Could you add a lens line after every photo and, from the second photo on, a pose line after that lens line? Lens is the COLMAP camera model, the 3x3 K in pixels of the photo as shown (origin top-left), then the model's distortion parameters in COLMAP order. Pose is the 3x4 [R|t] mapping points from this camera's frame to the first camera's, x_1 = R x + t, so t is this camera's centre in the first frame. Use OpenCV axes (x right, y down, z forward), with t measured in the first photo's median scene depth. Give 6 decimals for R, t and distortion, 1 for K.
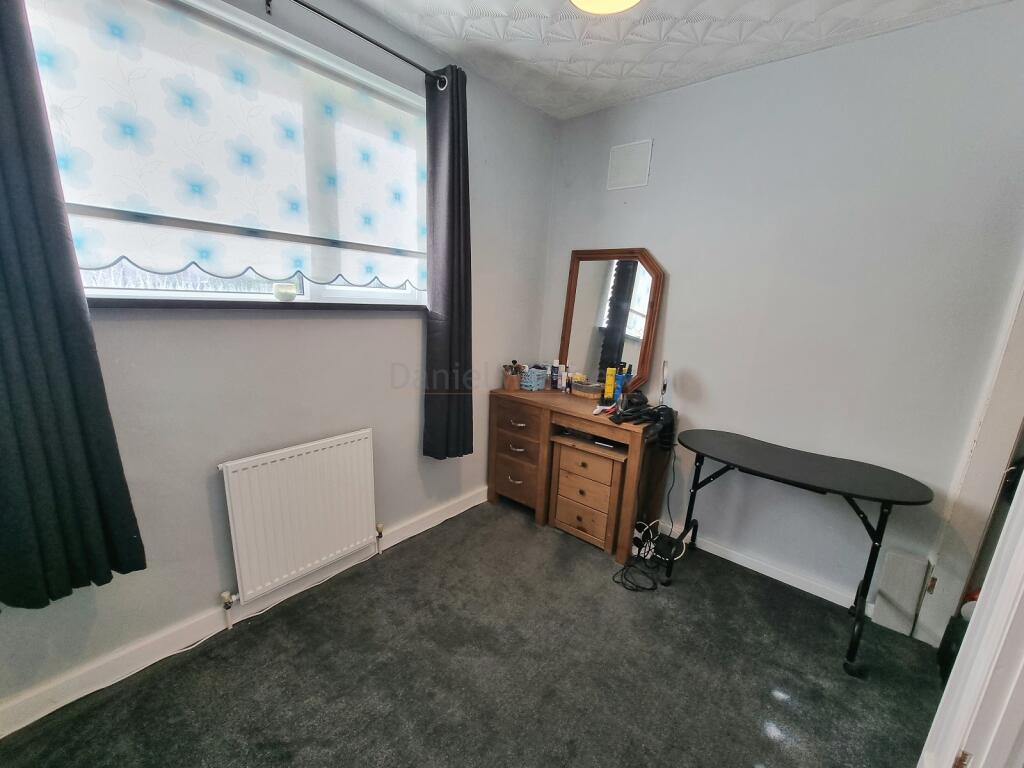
lens RADIAL K [[421.4, 0, 515.6], [0, 421.4, 395.1], [0, 0, 1]] dist [-0.001036, -0.000096]
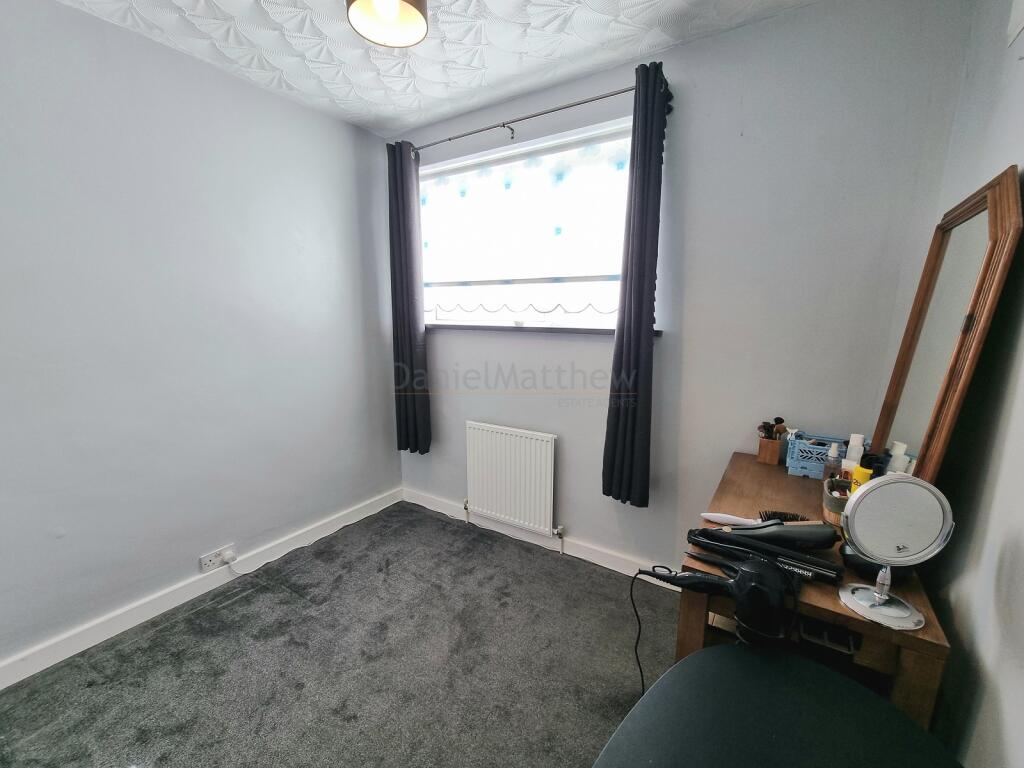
lens RADIAL K [[421.4, 0, 515.6], [0, 421.4, 395.1], [0, 0, 1]] dist [-0.001036, -0.000096]
pose [[0.125746, 0.142073, -0.981837, 0.872773], [-0.226185, 0.967732, 0.111064, -0.150961], [0.965934, 0.208111, 0.153823, 0.812546]]
